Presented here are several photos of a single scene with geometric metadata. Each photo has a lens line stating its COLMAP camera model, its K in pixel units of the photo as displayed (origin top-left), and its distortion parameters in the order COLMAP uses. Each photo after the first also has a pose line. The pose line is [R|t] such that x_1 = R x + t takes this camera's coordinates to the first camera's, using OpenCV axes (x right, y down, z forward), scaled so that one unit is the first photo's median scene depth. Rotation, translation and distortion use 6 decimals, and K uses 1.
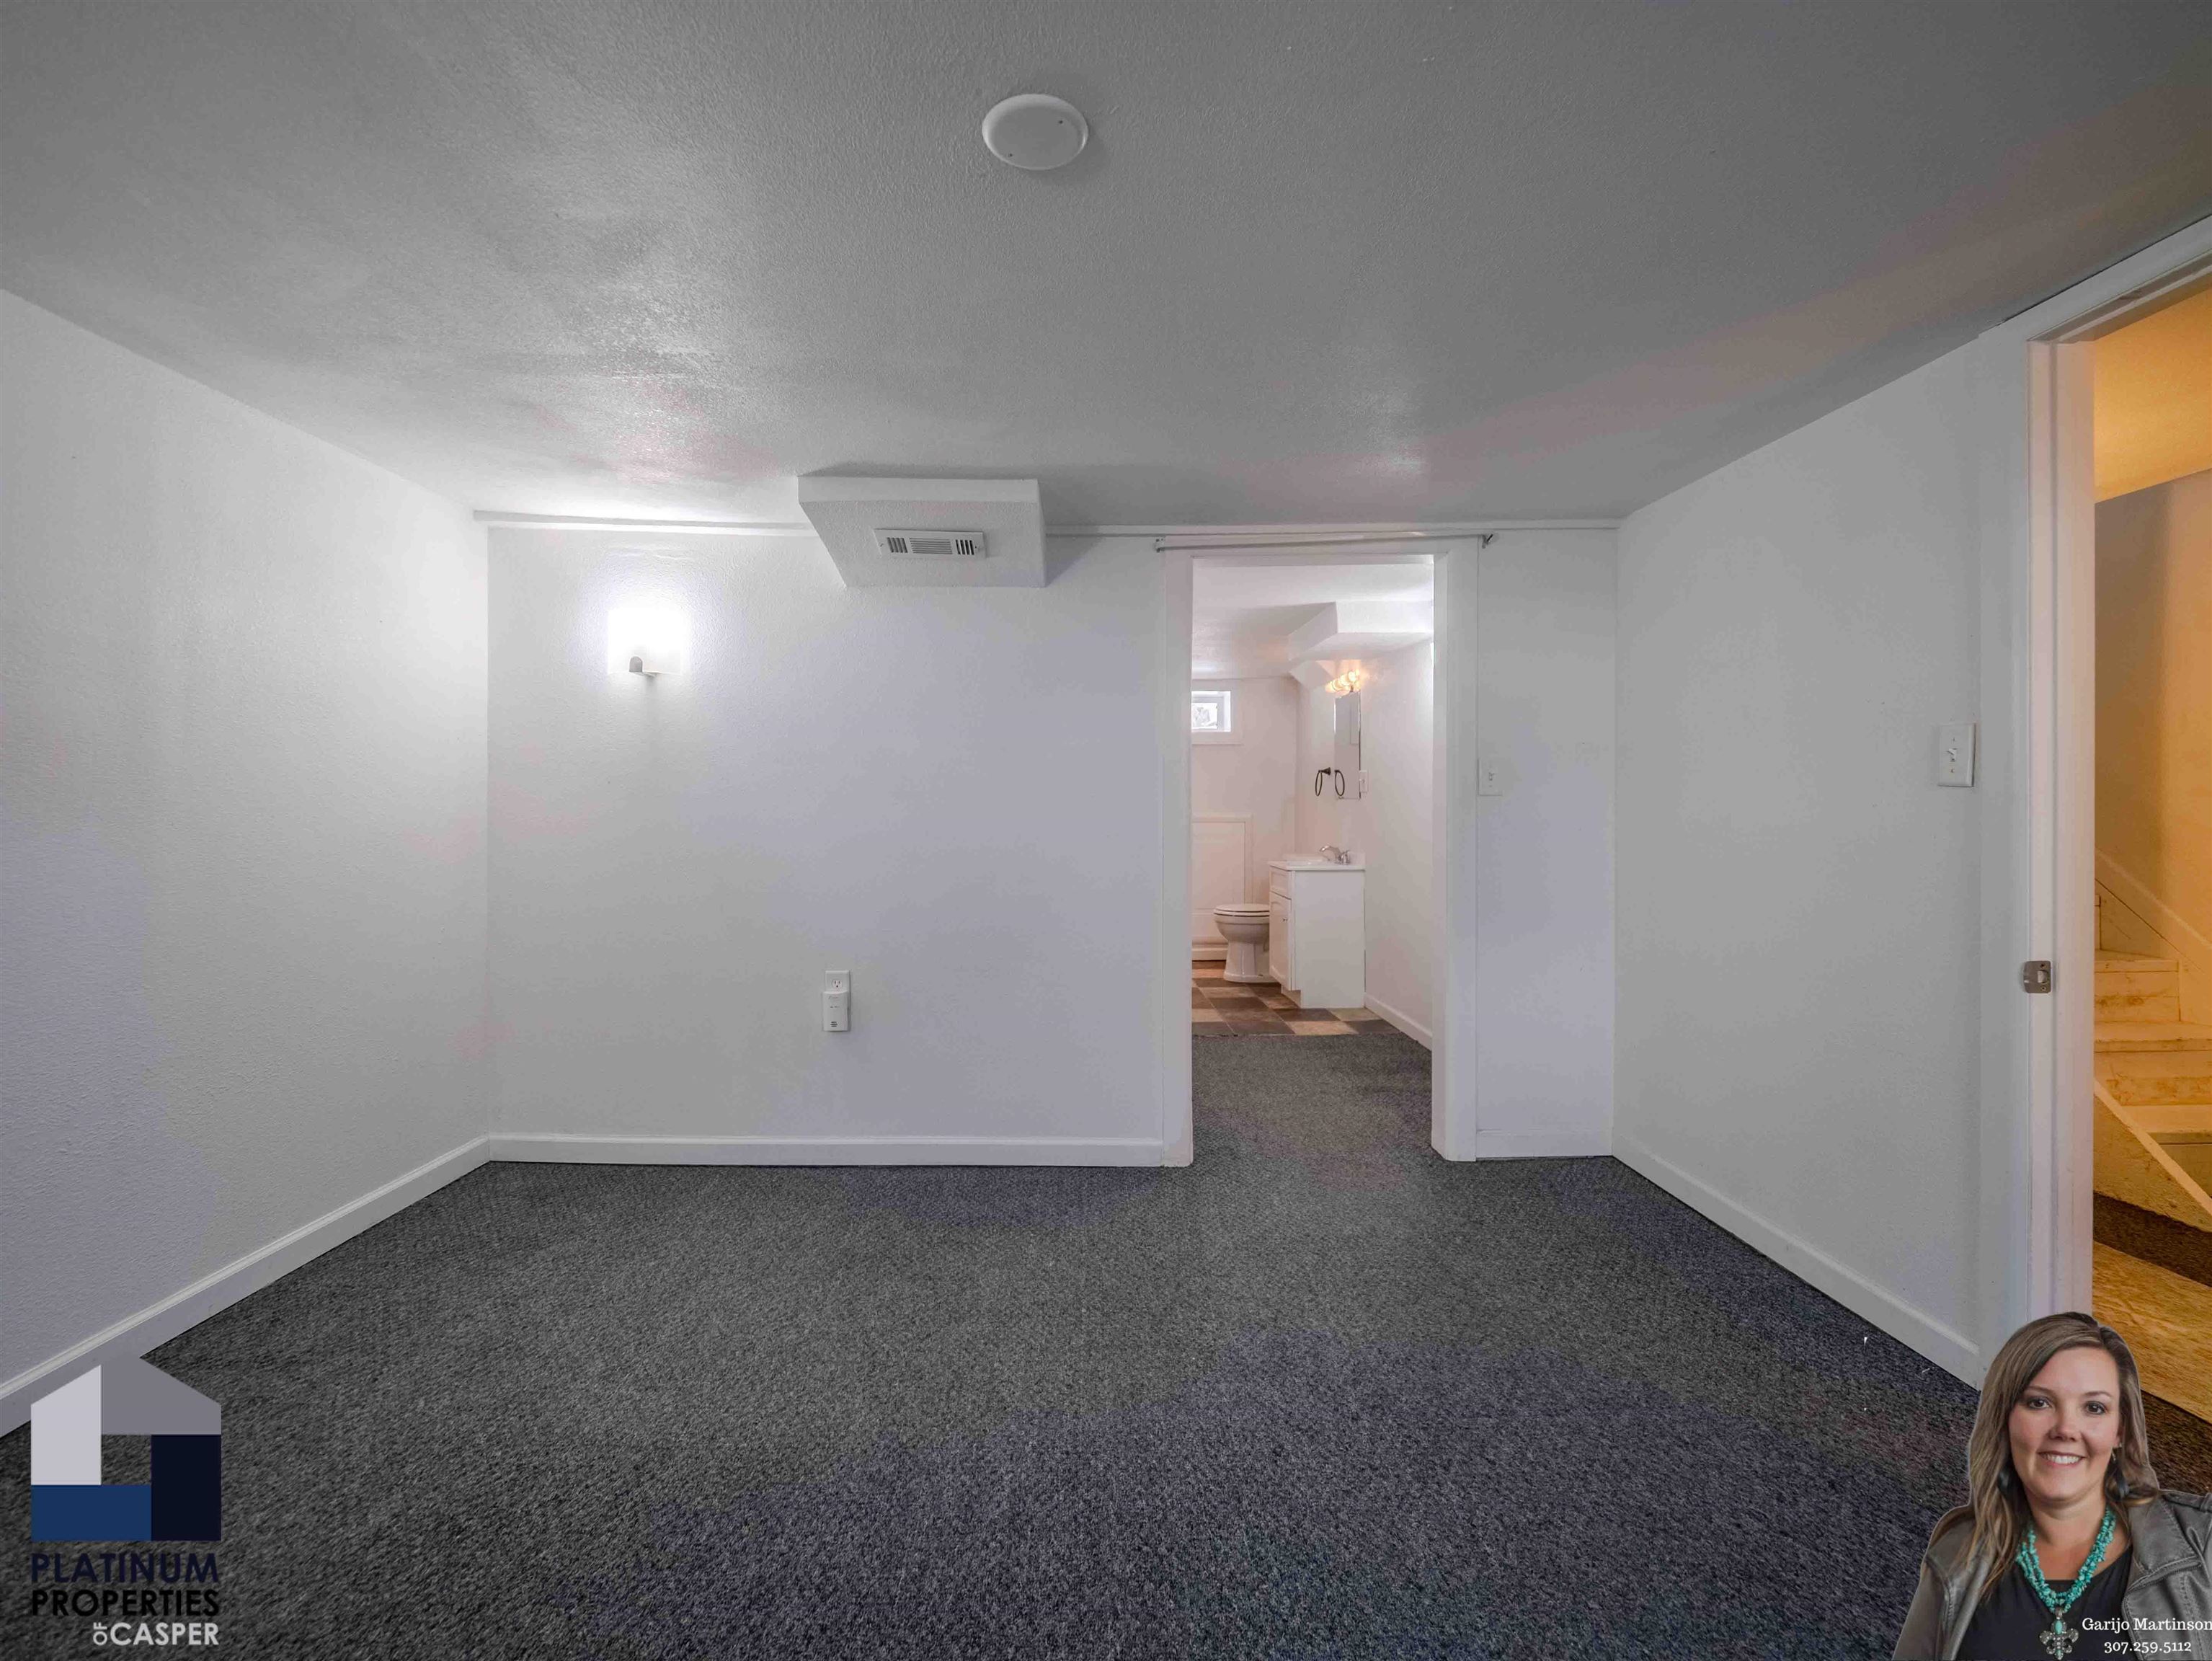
lens RADIAL K [[937.8, 0, 1098.4], [0, 937.8, 817.7], [0, 0, 1]] dist [0.014799, -0.007699]
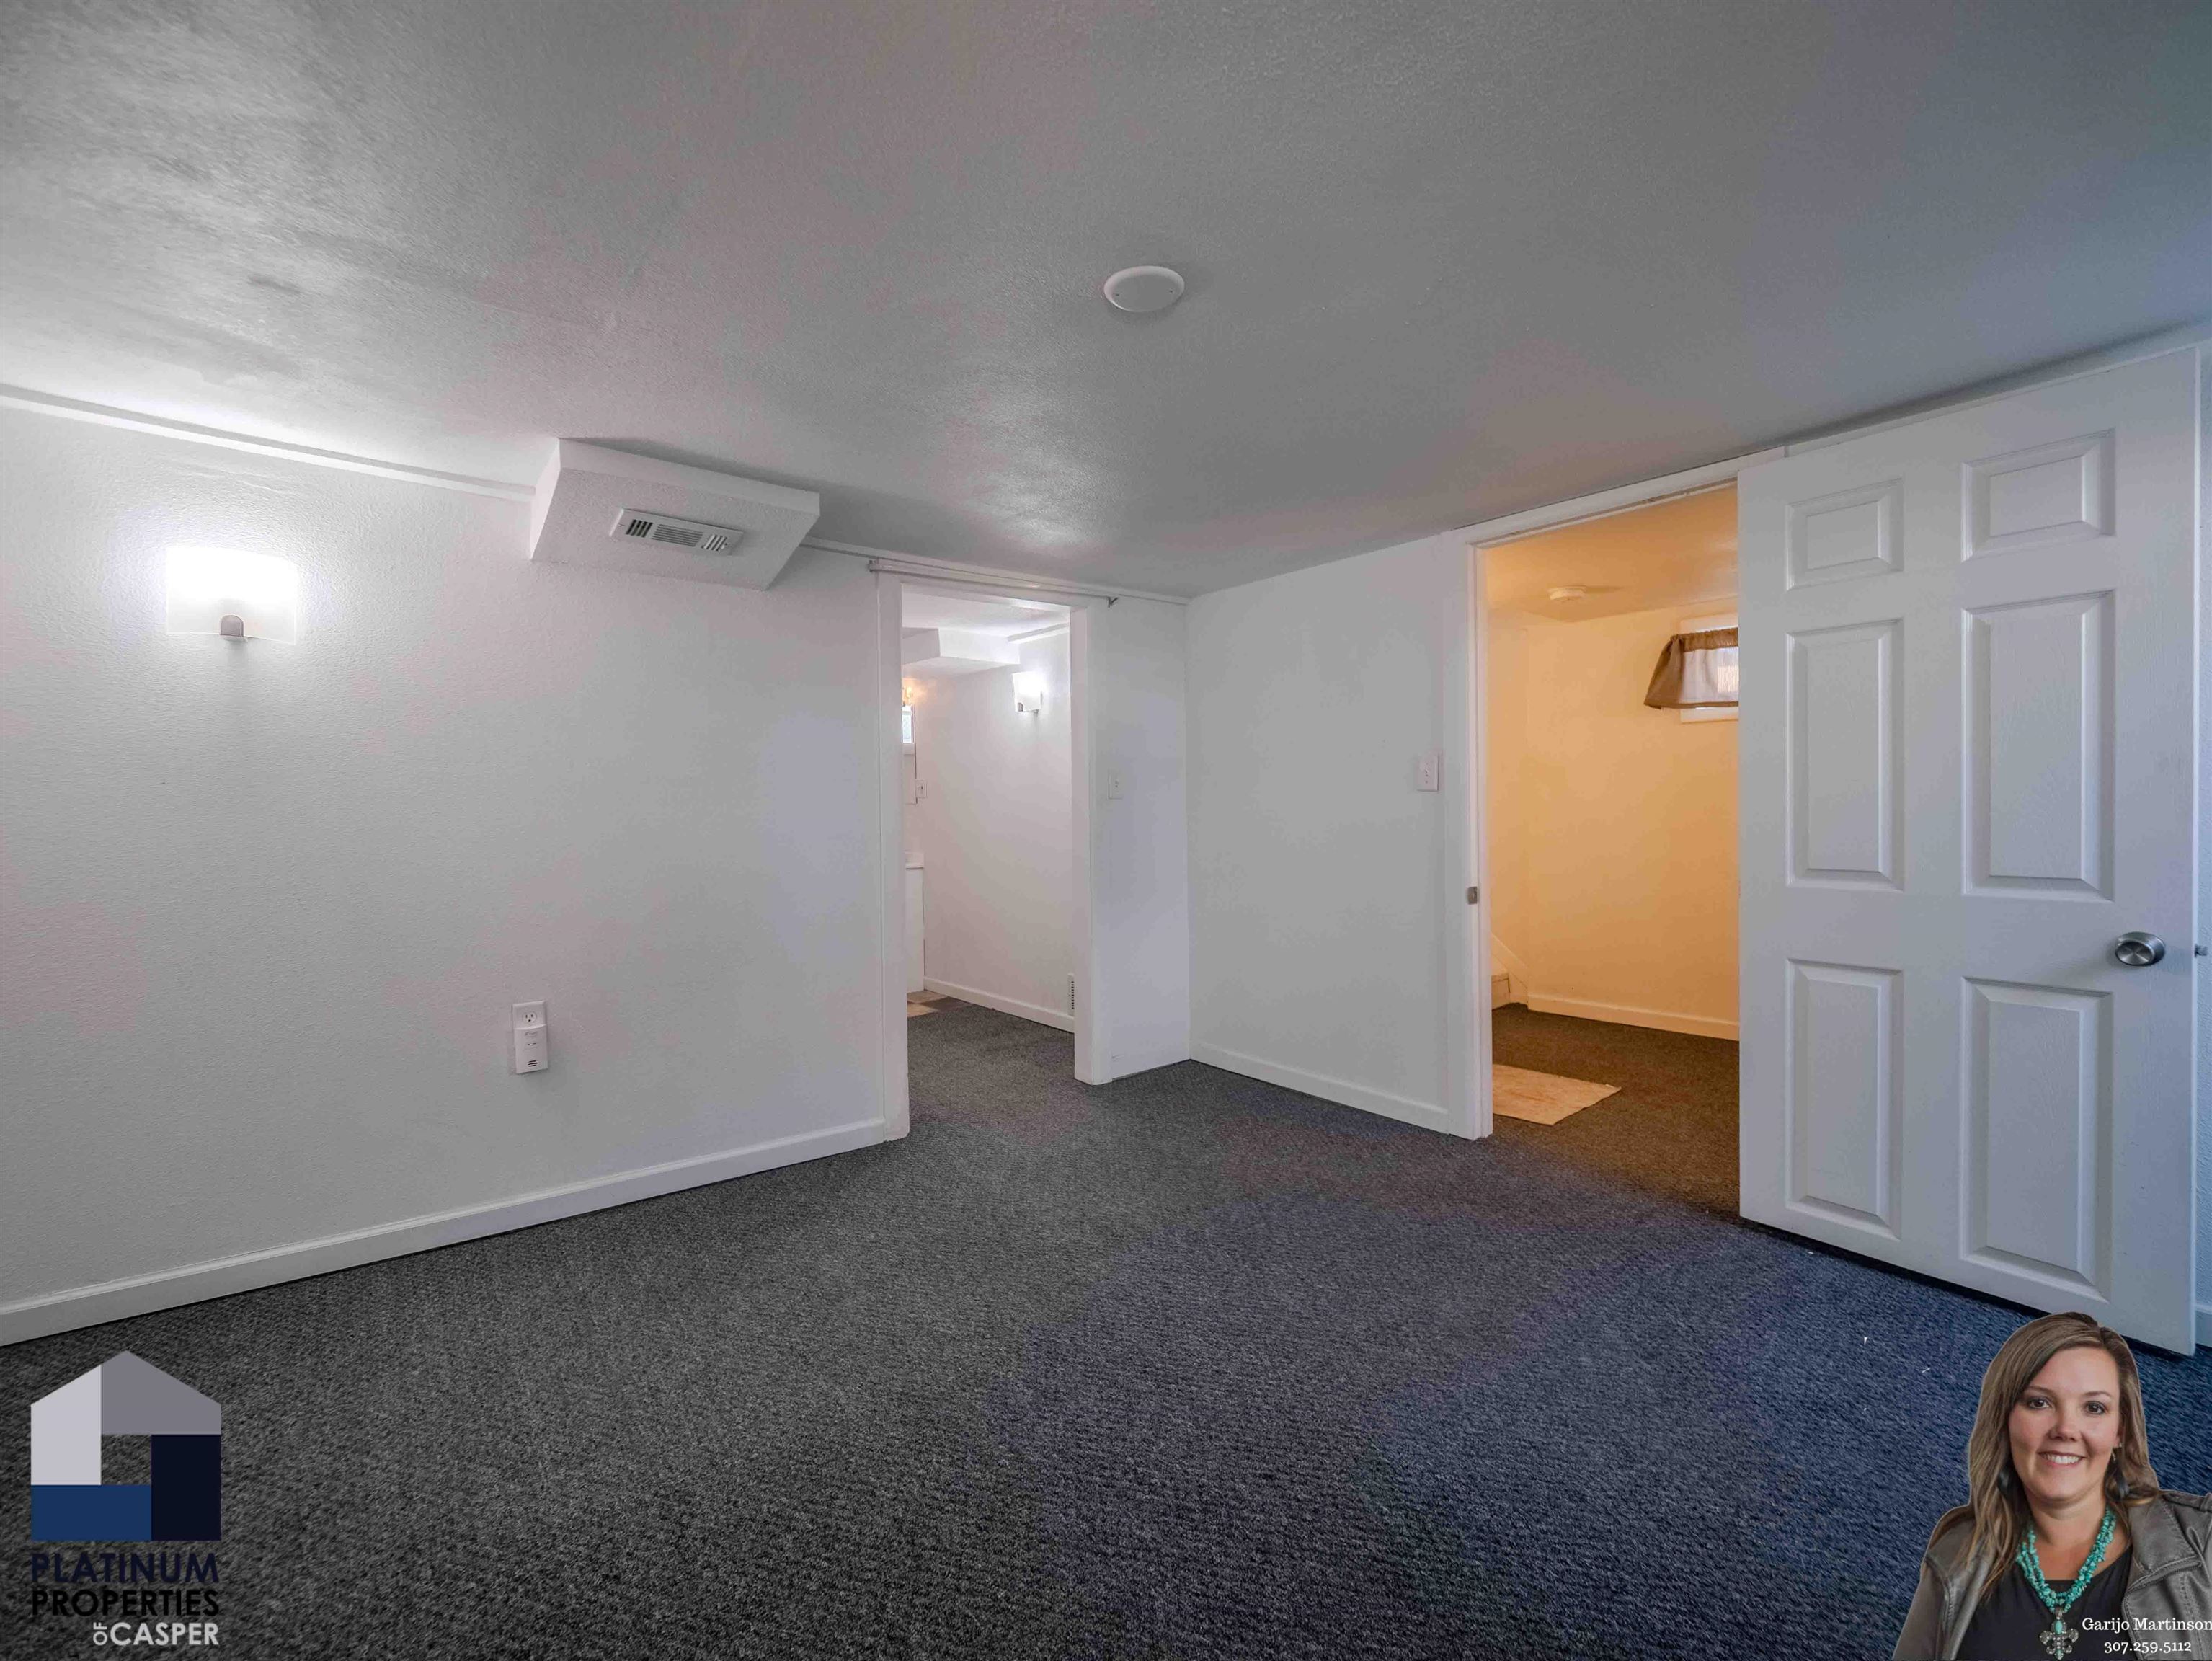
lens RADIAL K [[937.8, 0, 1046.1], [0, 937.8, 834.3], [0, 0, 1]] dist [0.014799, -0.007699]
pose [[0.805207, -0.024259, 0.592497, -0.430264], [0.019986, 0.999705, 0.013770, 0.005323], [-0.592657, 0.000754, 0.805455, 0.015385]]
